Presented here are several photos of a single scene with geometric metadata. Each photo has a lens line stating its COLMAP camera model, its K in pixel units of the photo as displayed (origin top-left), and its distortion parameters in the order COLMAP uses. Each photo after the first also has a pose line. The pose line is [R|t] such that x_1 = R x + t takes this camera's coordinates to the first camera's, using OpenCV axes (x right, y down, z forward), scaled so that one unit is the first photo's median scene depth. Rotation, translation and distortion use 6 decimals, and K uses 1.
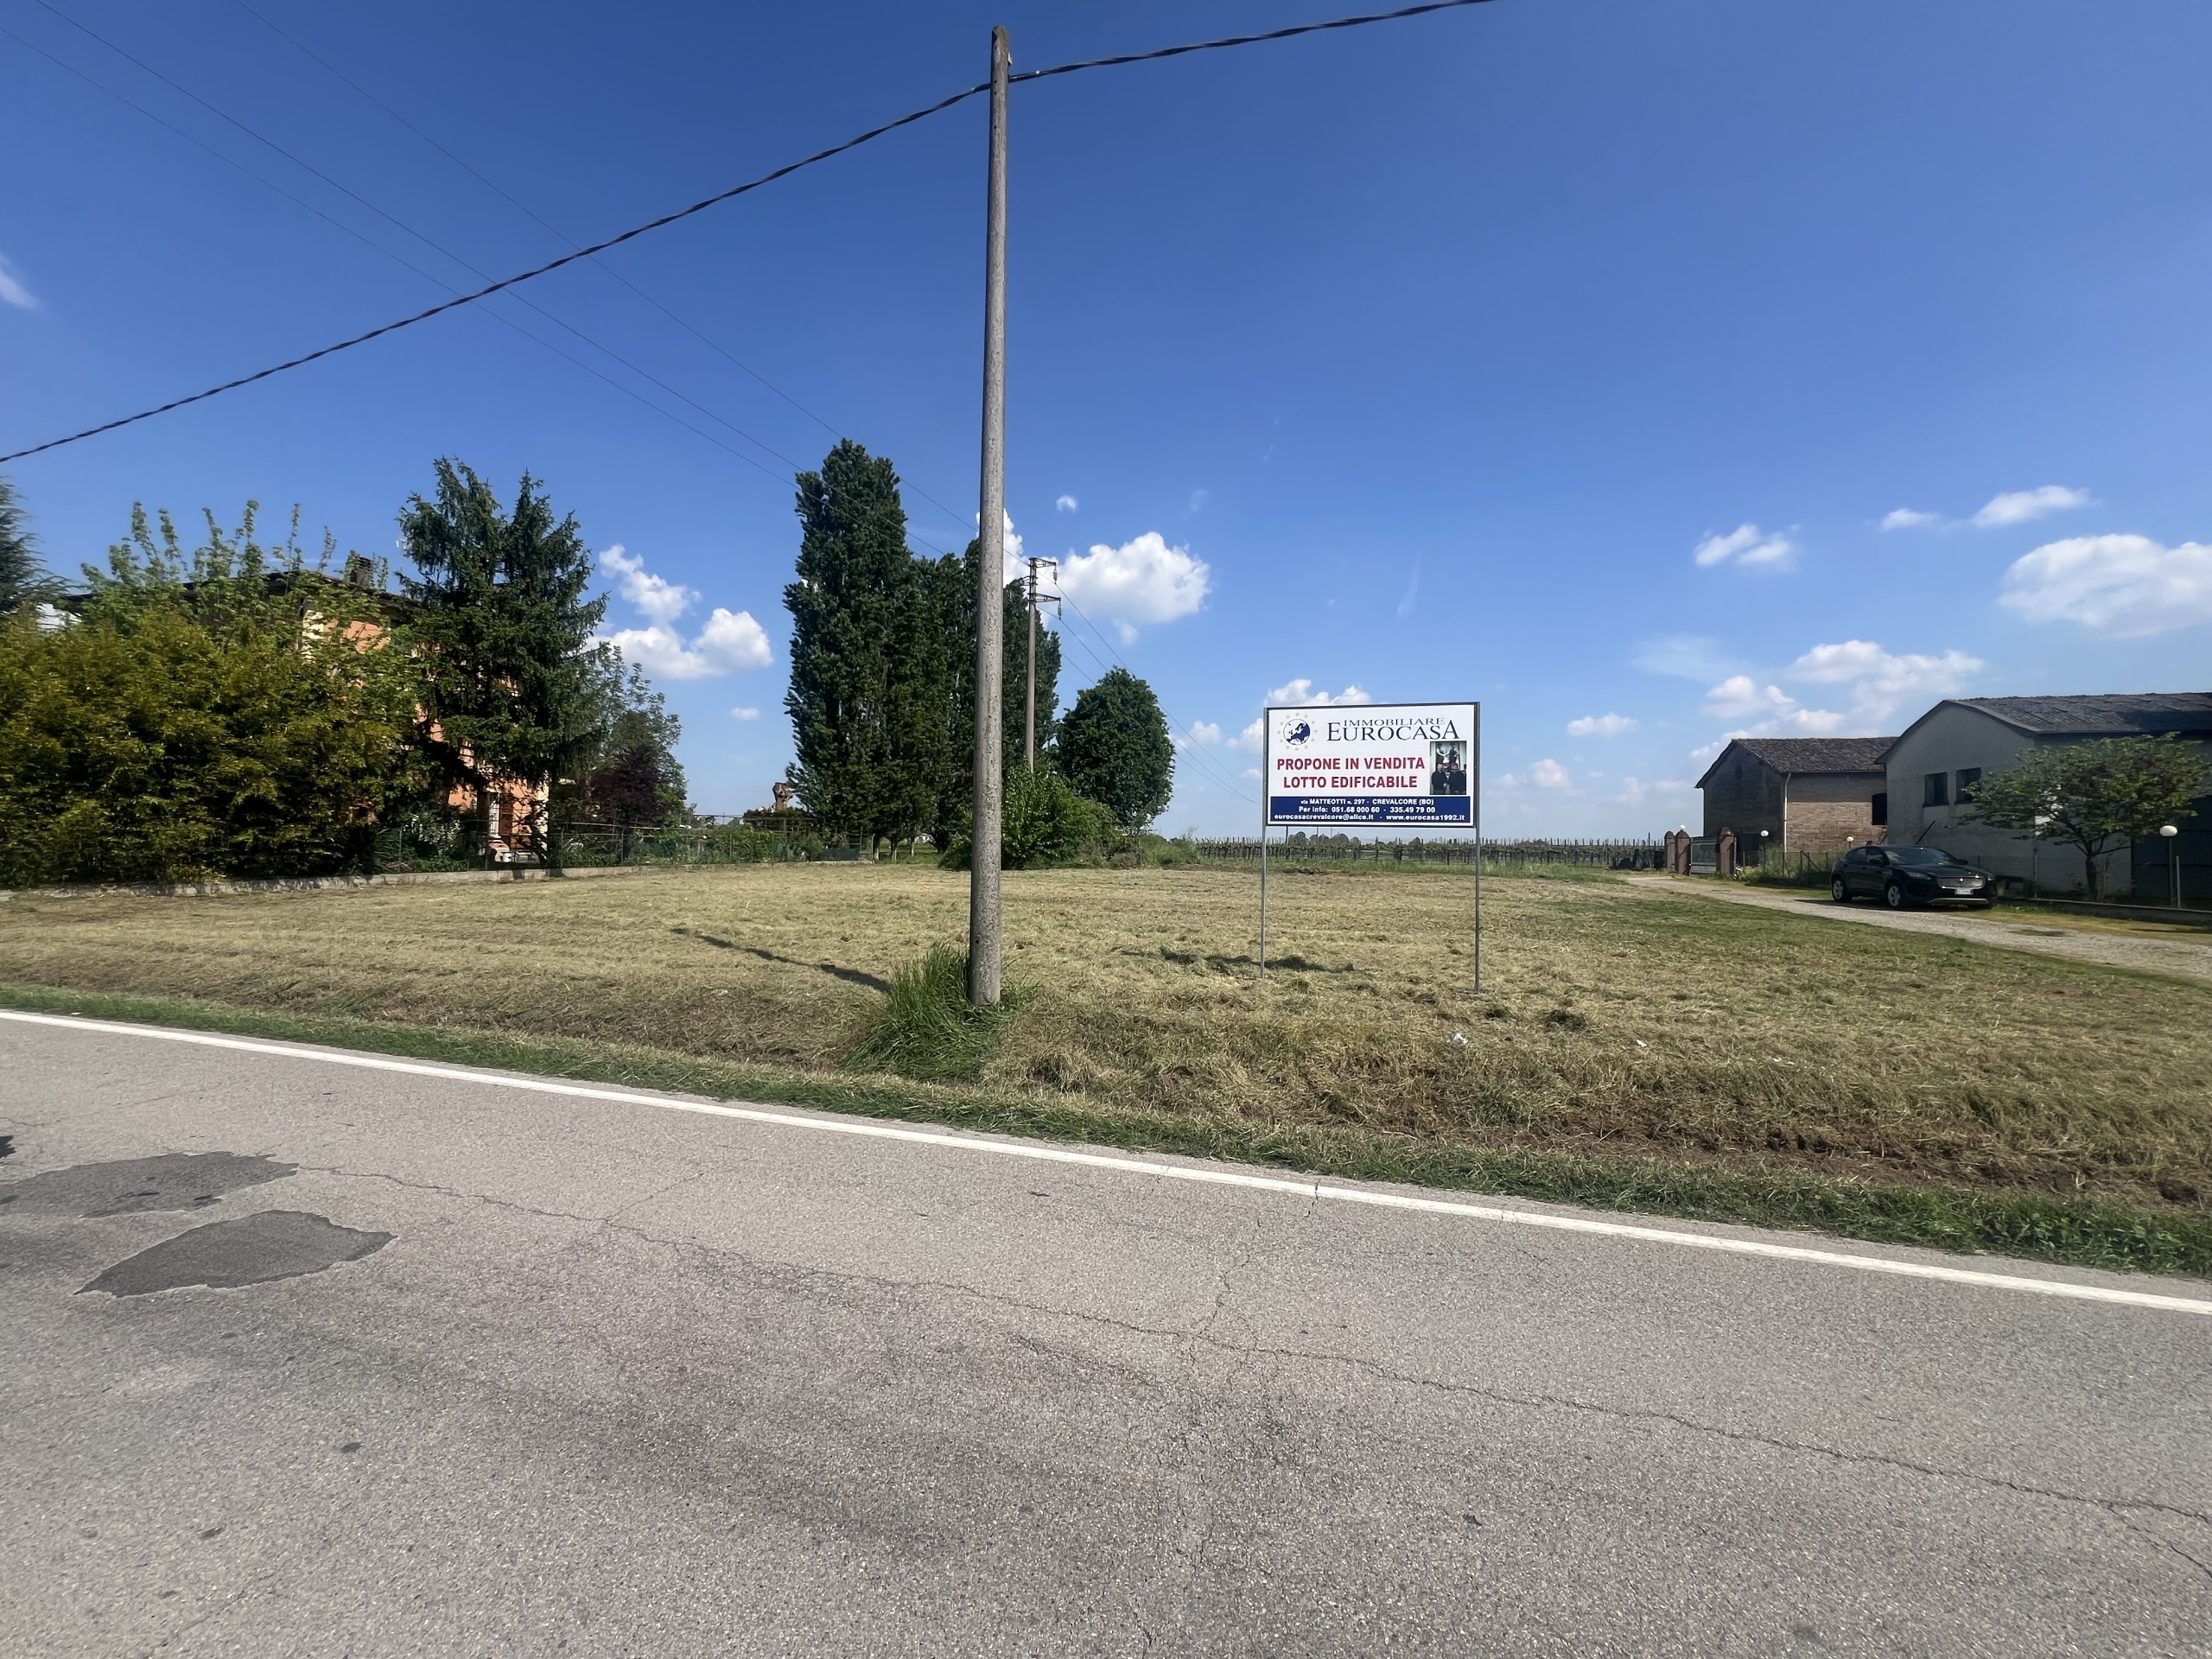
lens RADIAL K [[889.7, 0, 1100.6], [0, 889.7, 829.1], [0, 0, 1]] dist [-0.003002, 0.001195]
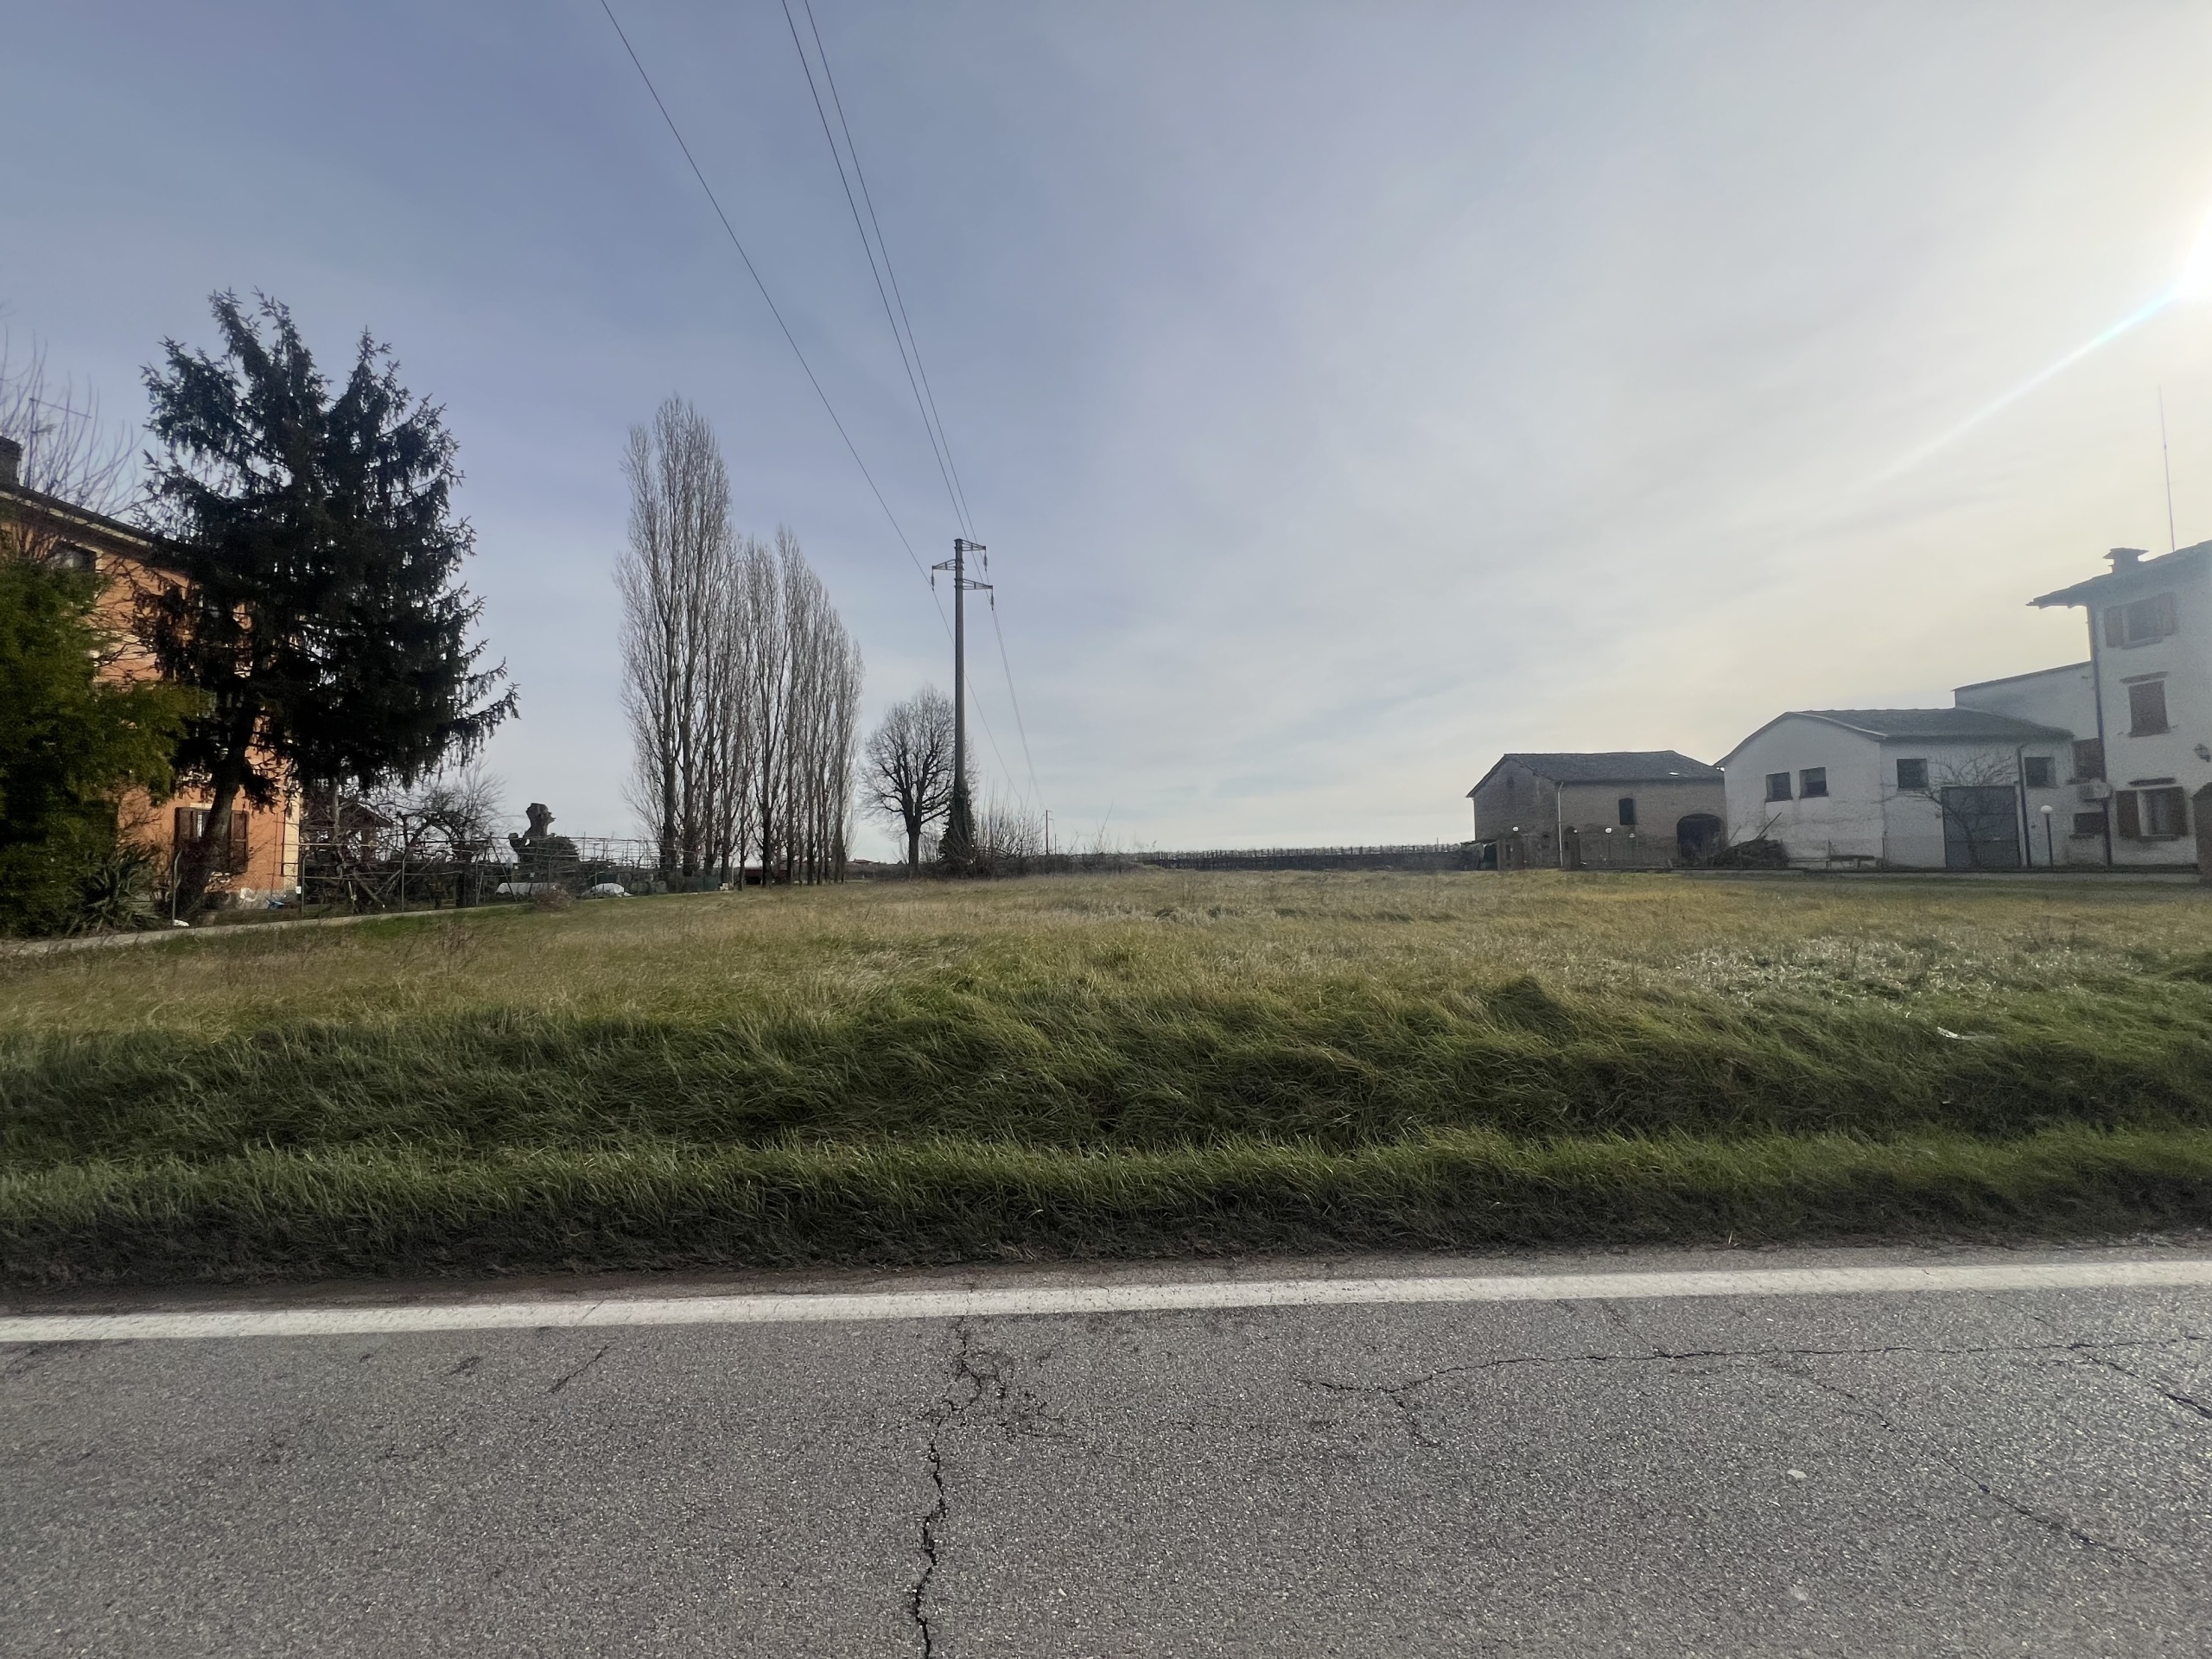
lens RADIAL K [[889.7, 0, 1101.9], [0, 889.7, 830.3], [0, 0, 1]] dist [-0.003002, 0.001195]
pose [[0.946803, -0.021950, 0.321064, -0.348305], [0.029994, 0.999347, -0.020126, 0.012003], [-0.320413, 0.028686, 0.946844, 0.181933]]
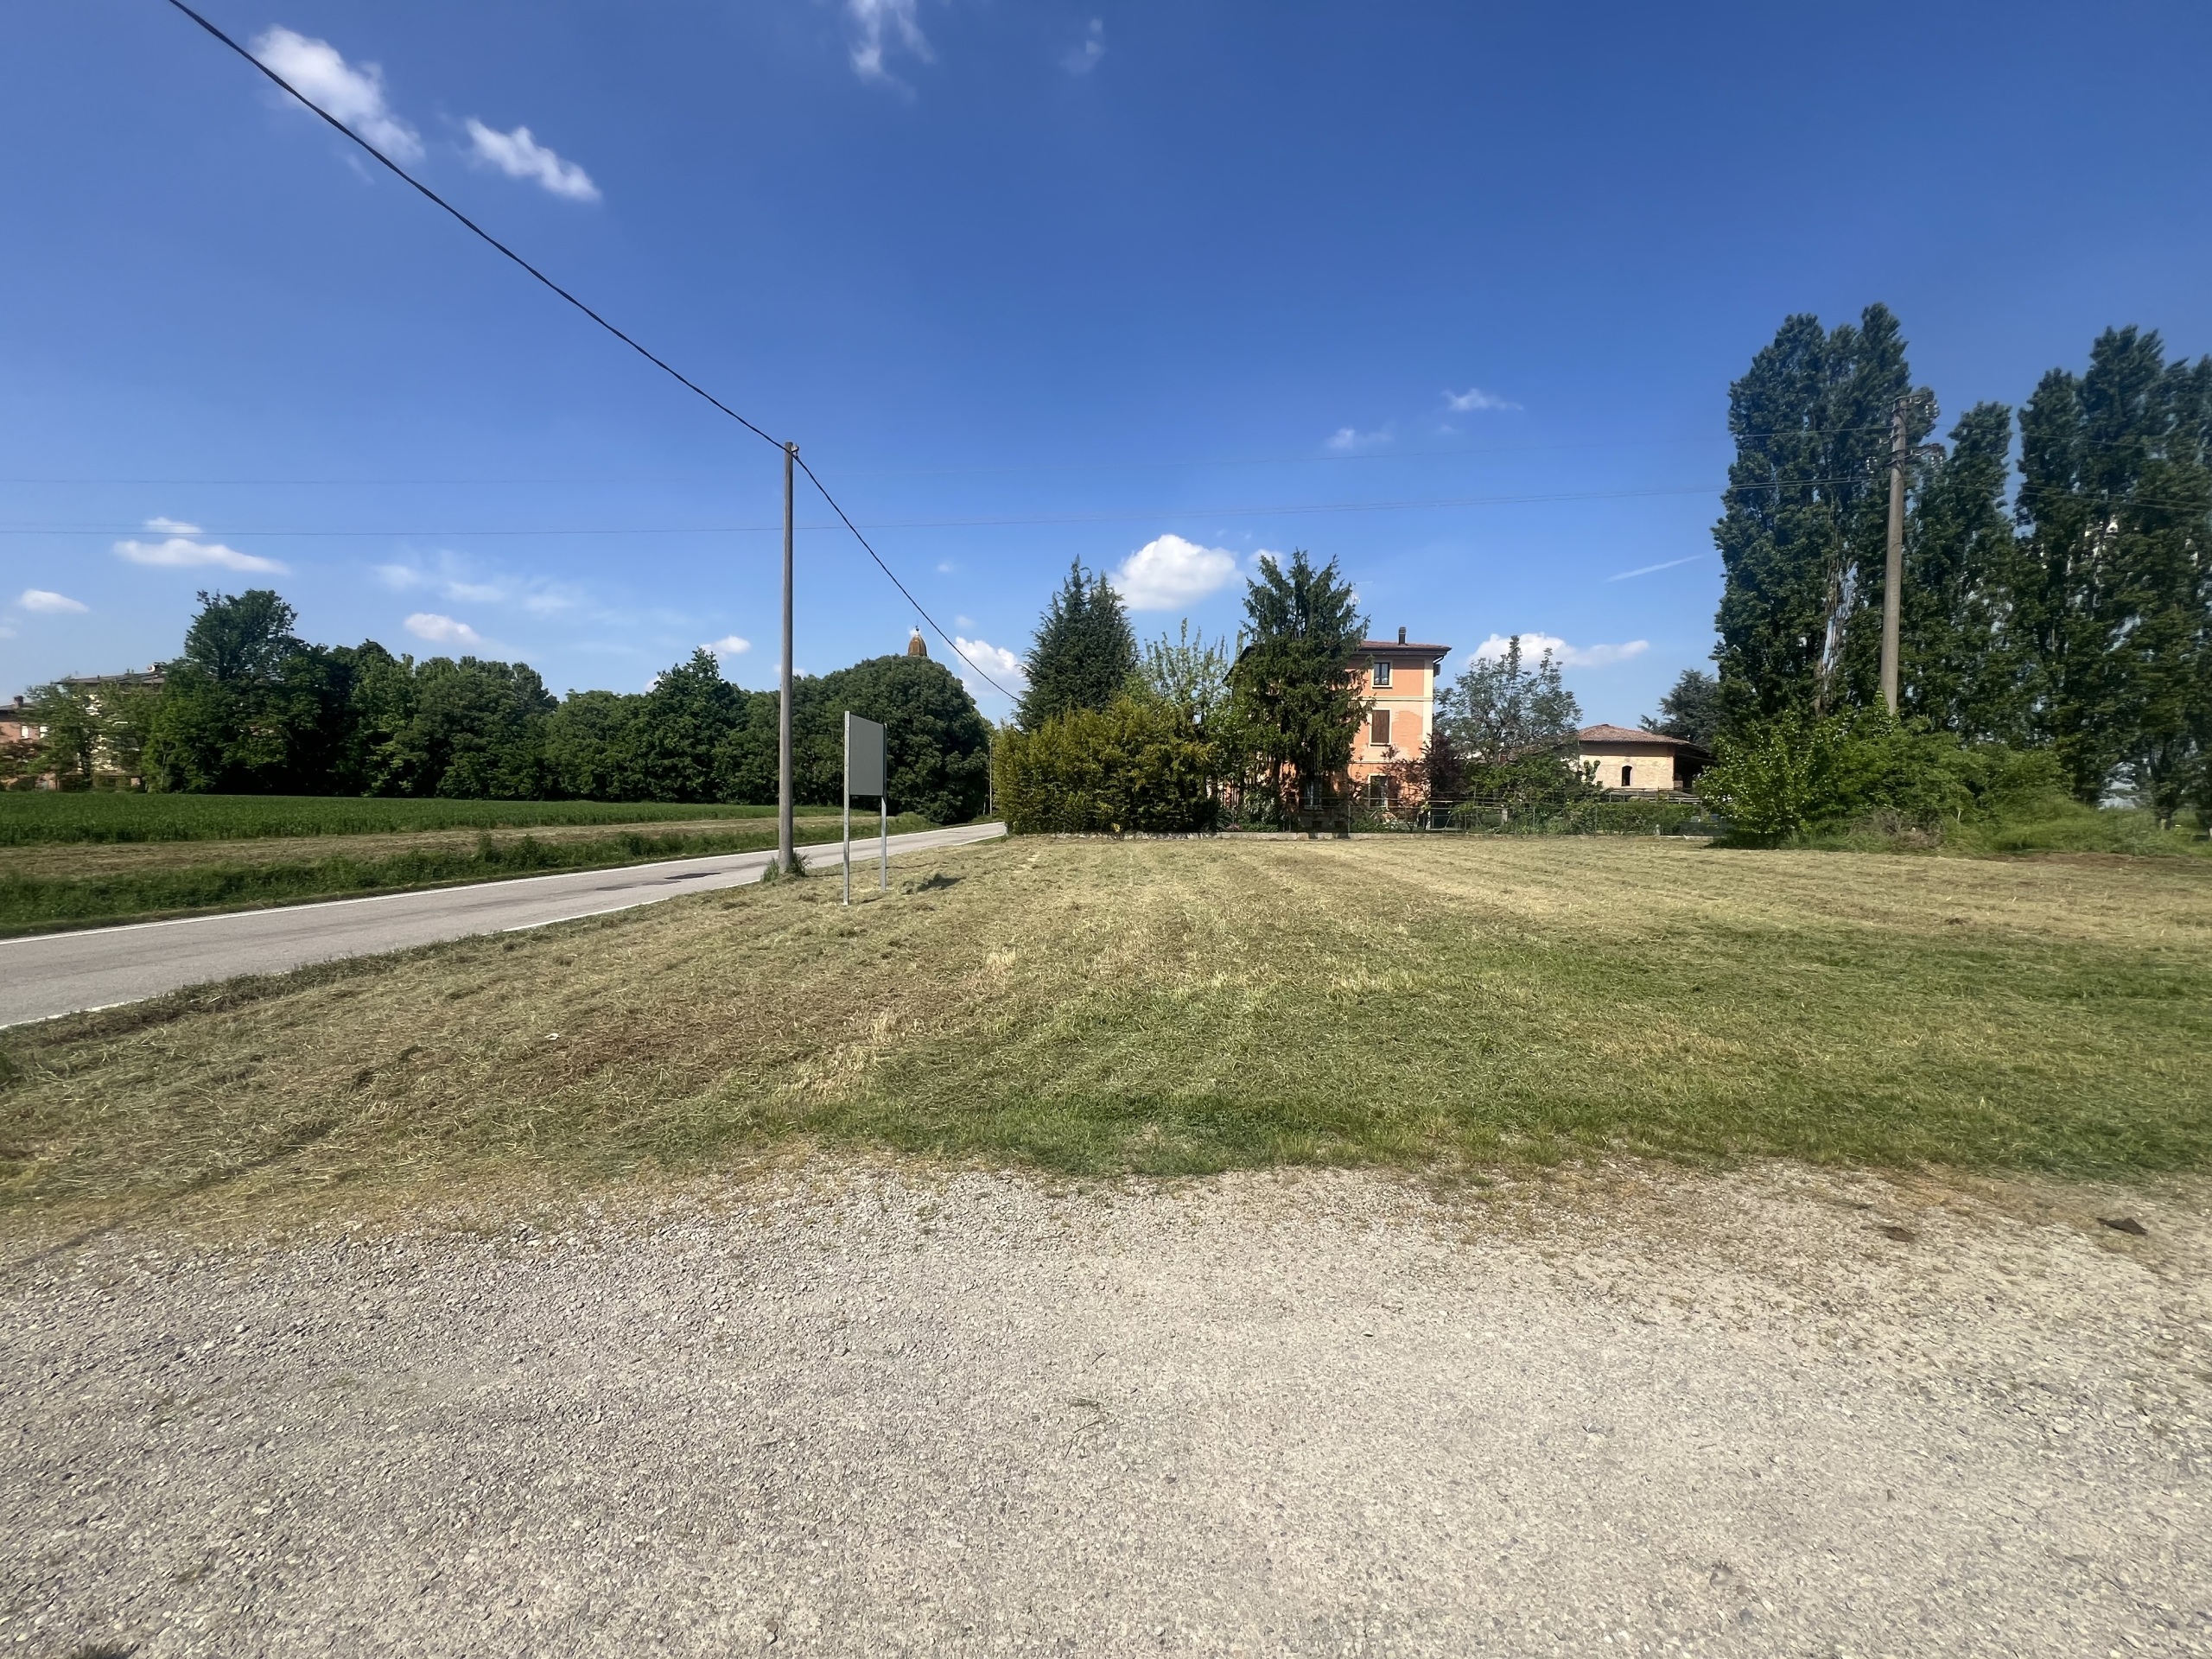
lens RADIAL K [[889.7, 0, 1099.6], [0, 889.7, 828.1], [0, 0, 1]] dist [-0.003002, 0.001195]
pose [[0.256584, 0.015694, -0.966394, 0.651610], [0.010111, 0.999770, 0.018921, 0.009393], [0.966469, -0.014626, 0.256367, 0.337570]]
